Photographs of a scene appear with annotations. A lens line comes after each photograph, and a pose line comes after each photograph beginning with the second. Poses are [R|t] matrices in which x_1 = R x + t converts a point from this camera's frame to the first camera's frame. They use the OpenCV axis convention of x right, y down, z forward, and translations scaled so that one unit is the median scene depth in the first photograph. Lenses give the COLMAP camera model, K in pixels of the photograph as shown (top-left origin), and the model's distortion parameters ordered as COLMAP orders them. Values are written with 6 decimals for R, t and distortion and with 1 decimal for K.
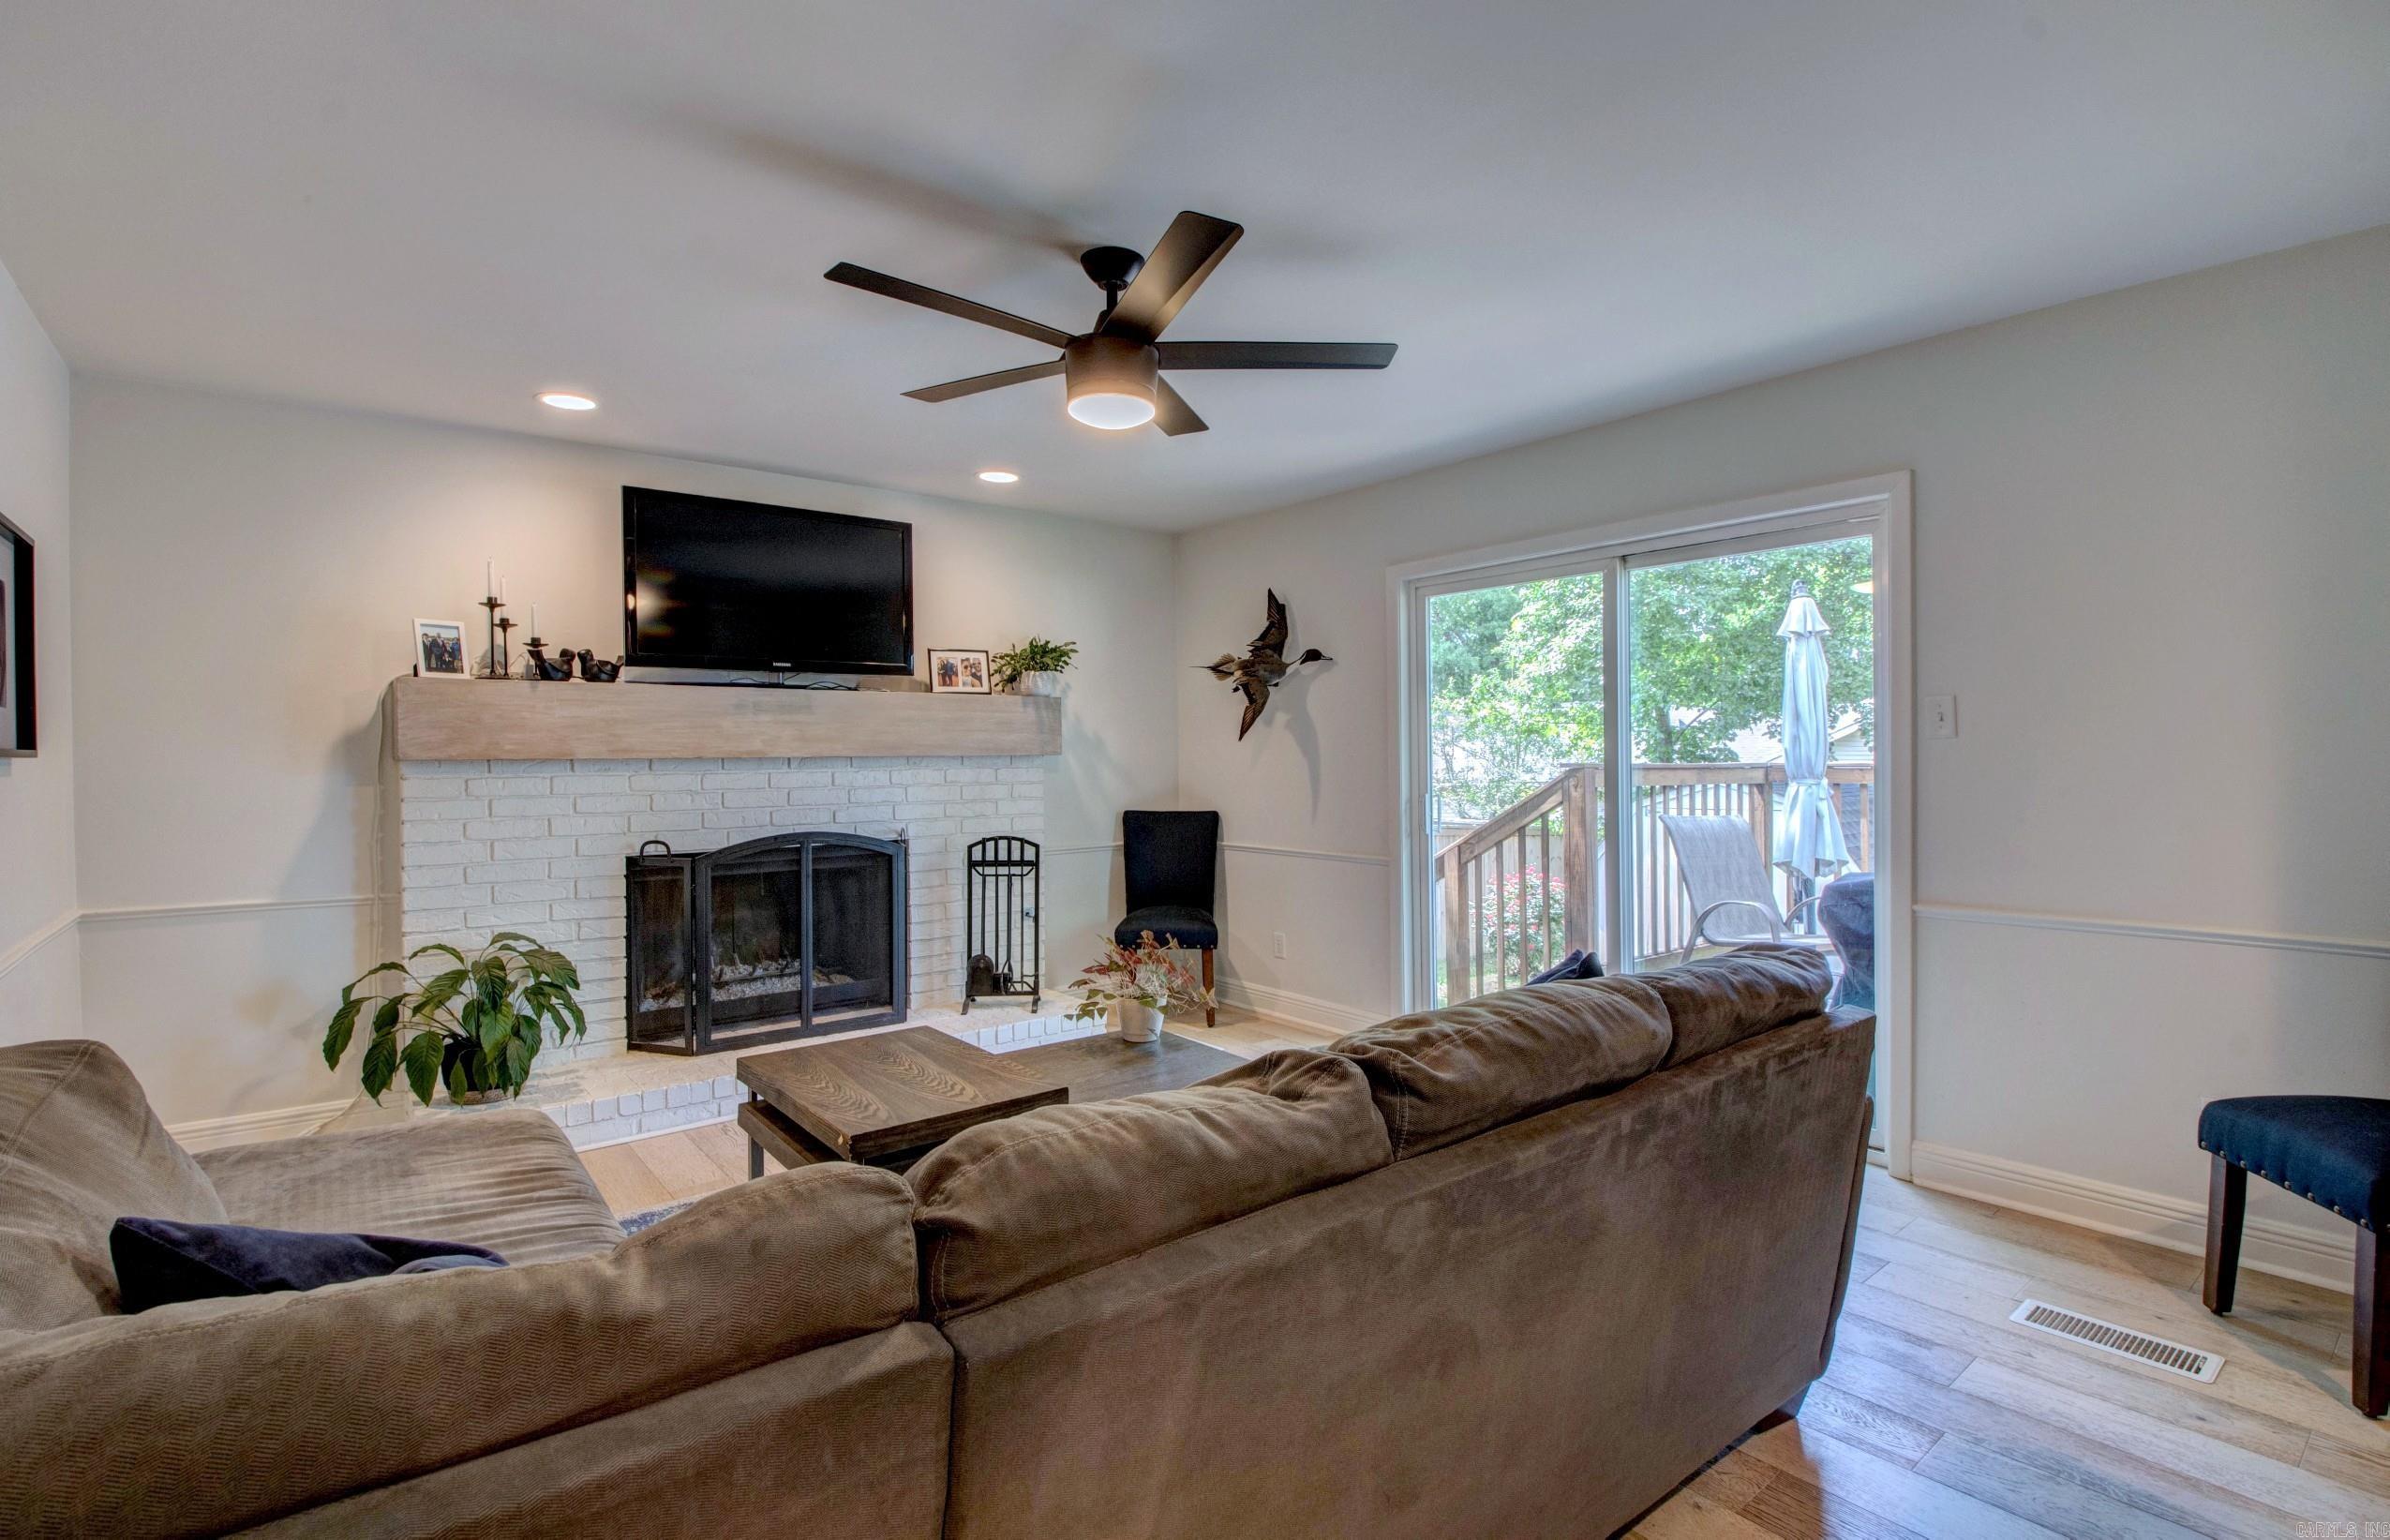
lens RADIAL K [[1116.5, 0, 1192.0], [0, 1116.5, 765.0], [0, 0, 1]] dist [-0.007175, -0.014042]
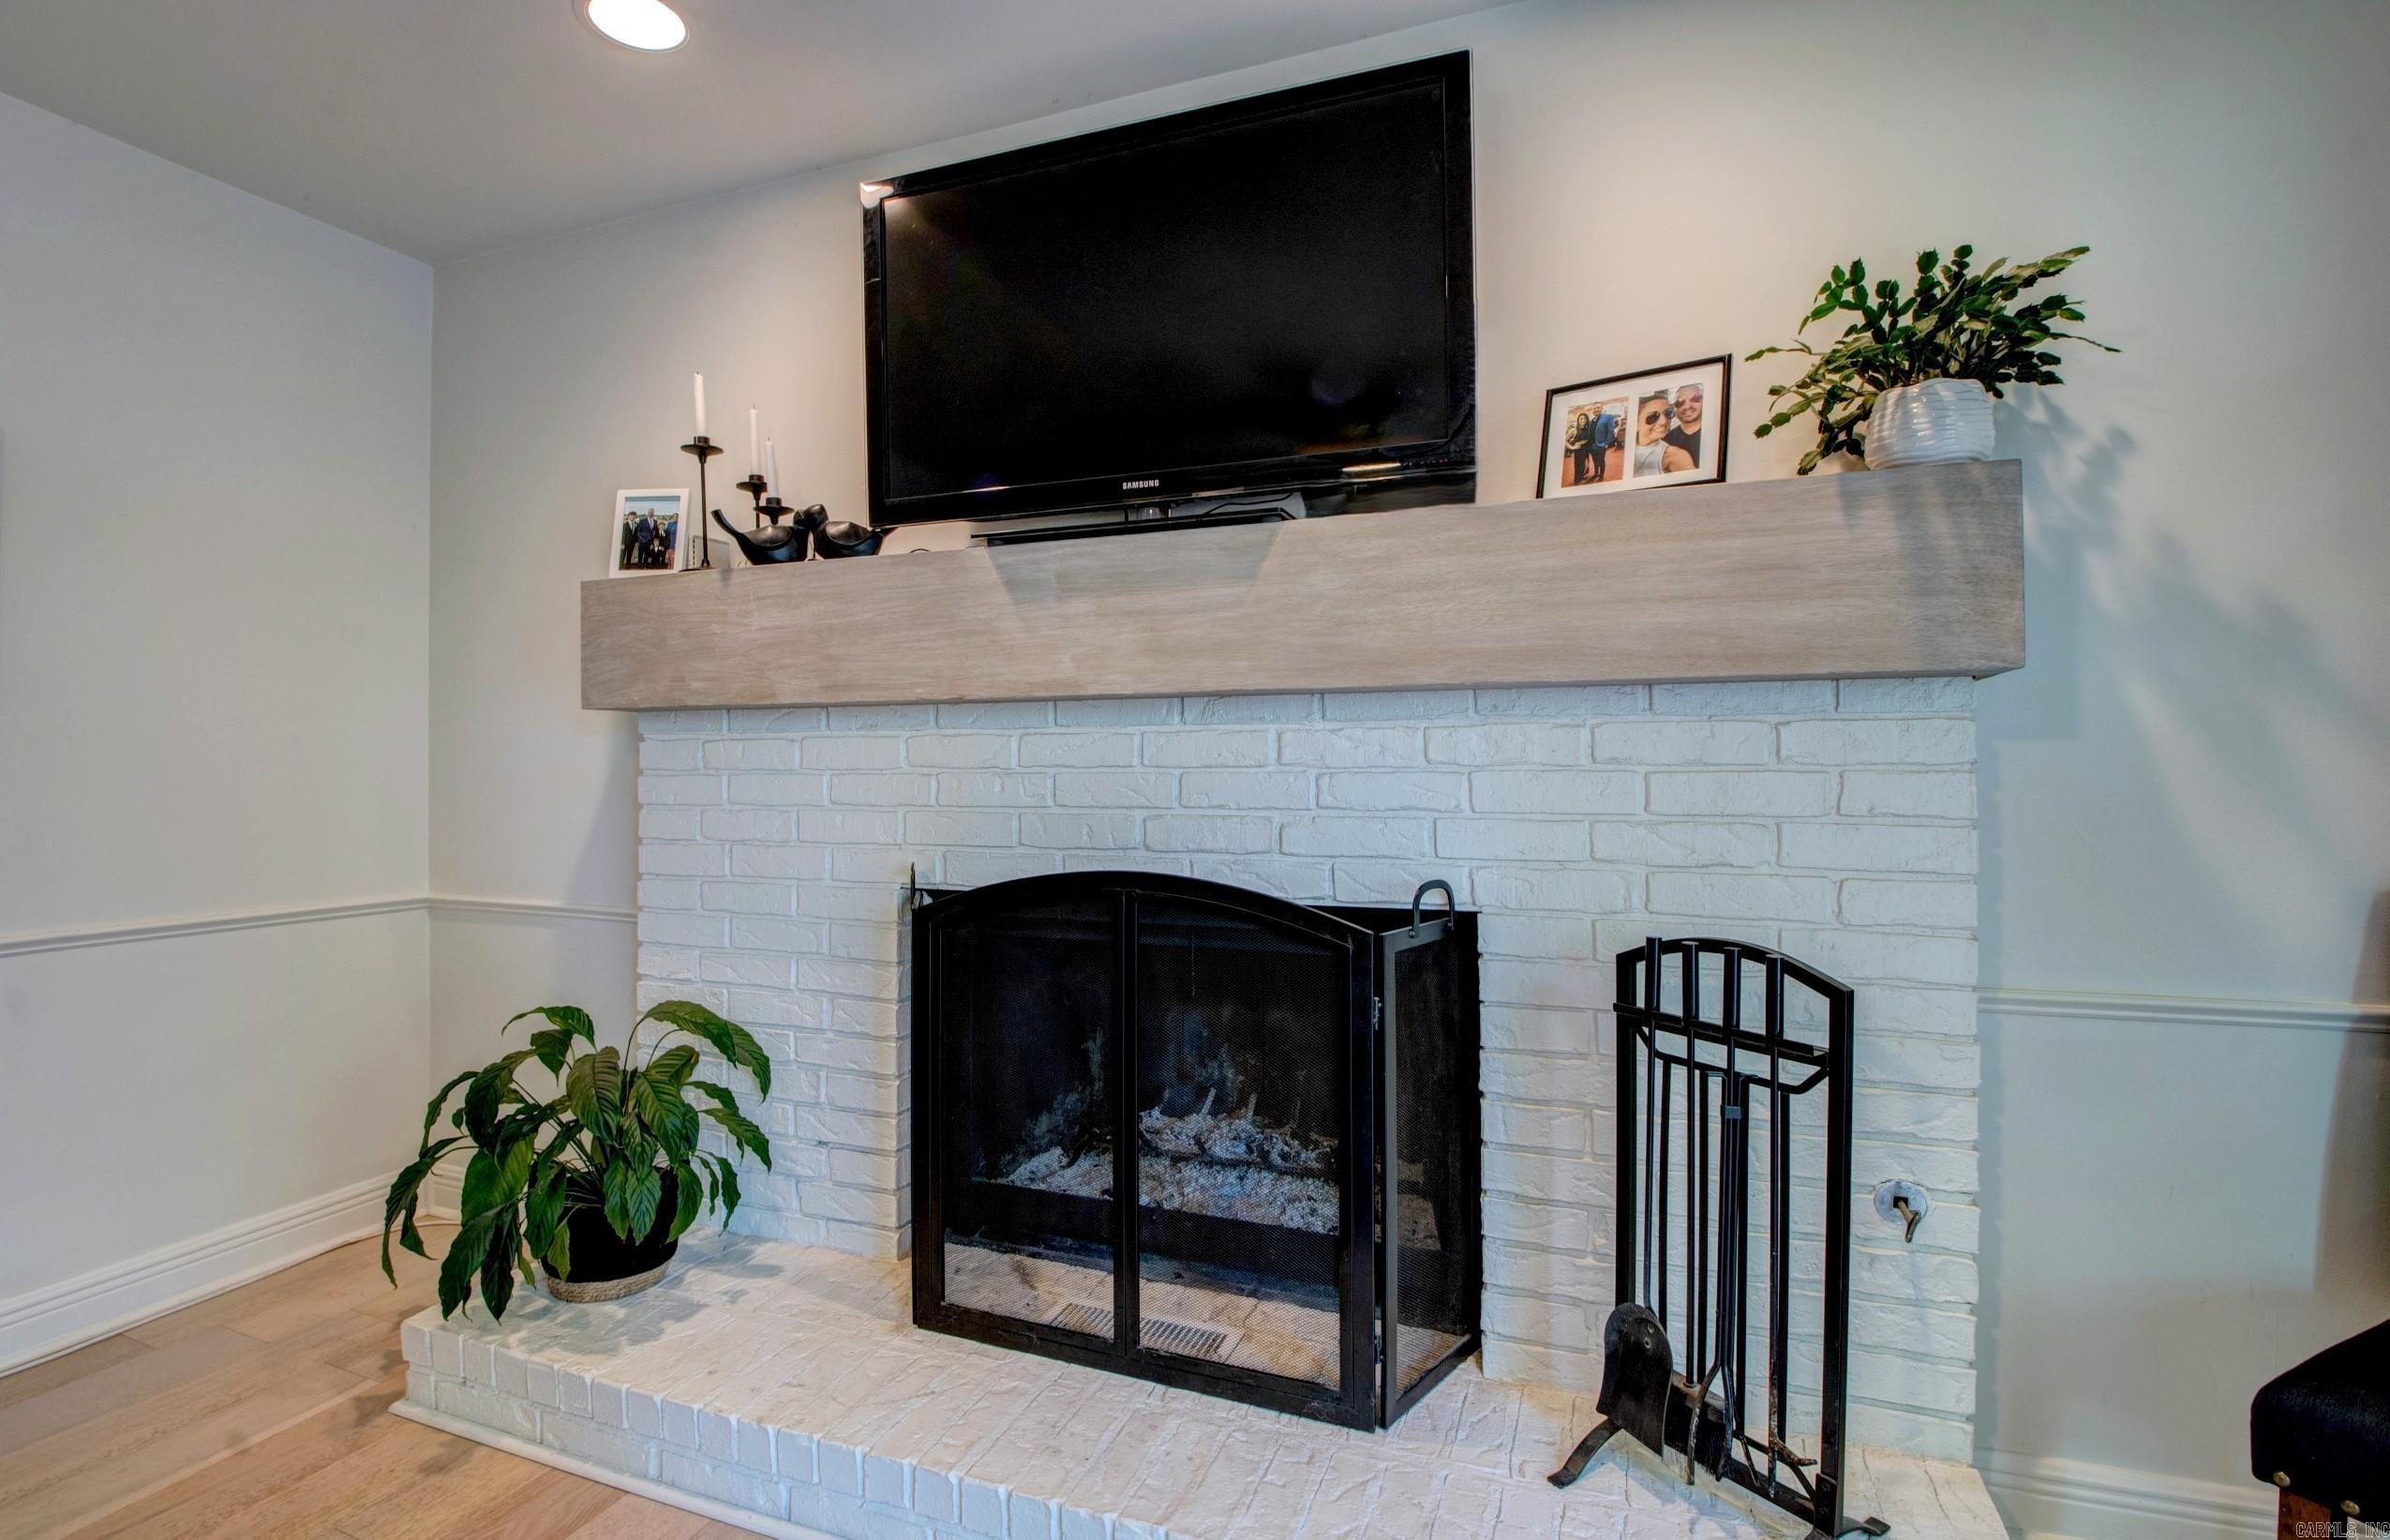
lens RADIAL K [[1116.5, 0, 1195.3], [0, 1116.5, 755.5], [0, 0, 1]] dist [-0.007175, -0.014042]
pose [[0.489975, 0.004442, -0.871725, 0.022633], [-0.007191, 0.999974, 0.001053, 0.014536], [0.871707, 0.005752, 0.489994, 0.732353]]
